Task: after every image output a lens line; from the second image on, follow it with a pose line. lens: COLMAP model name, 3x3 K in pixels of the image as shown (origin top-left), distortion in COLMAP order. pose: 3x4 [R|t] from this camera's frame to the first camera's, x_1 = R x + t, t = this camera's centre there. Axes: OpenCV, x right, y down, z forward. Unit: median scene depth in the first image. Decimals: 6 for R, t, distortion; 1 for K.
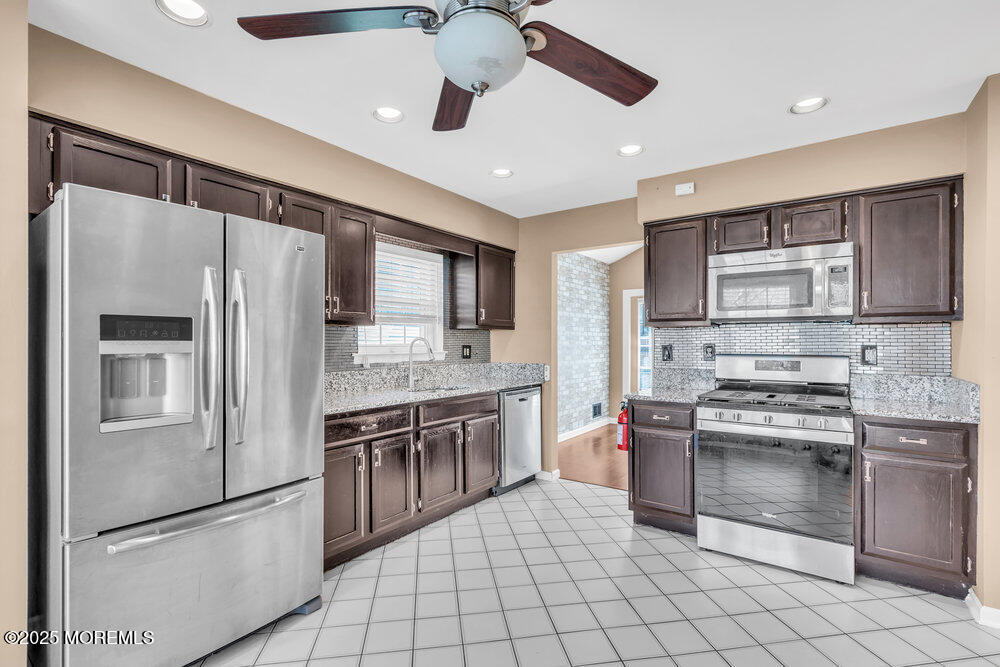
lens RADIAL K [[453.6, 0, 498.8], [0, 453.6, 337.7], [0, 0, 1]] dist [-0.001106, 0.000059]
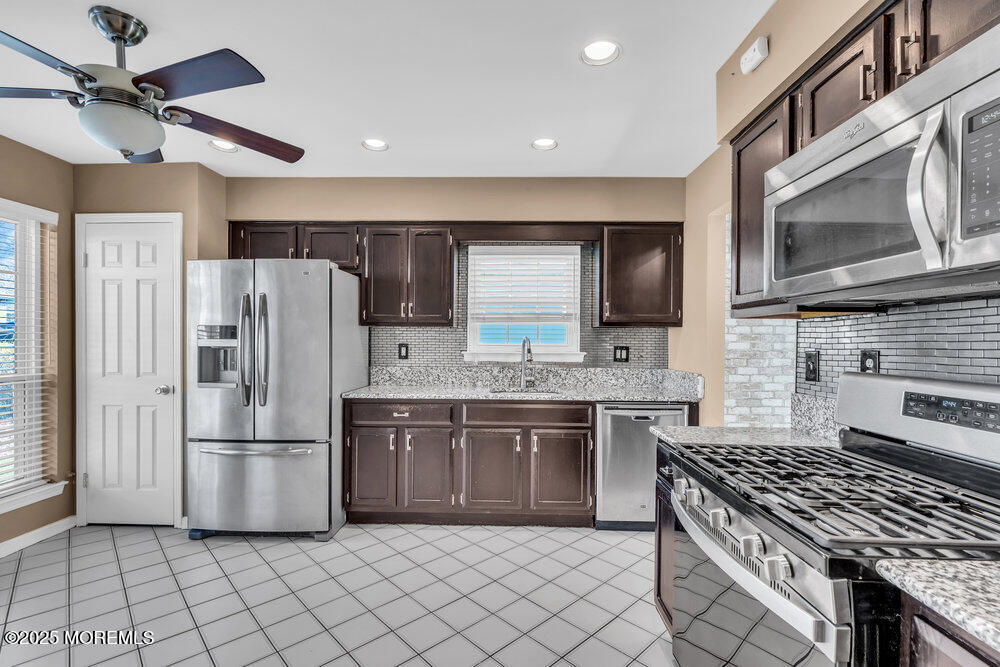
lens RADIAL K [[453.6, 0, 498.8], [0, 453.6, 337.7], [0, 0, 1]] dist [-0.001106, 0.000059]
pose [[0.574809, 0.000651, -0.818287, 0.606717], [0.000071, 1.000000, 0.000846, -0.000279], [0.818288, -0.000544, 0.574809, 0.405282]]
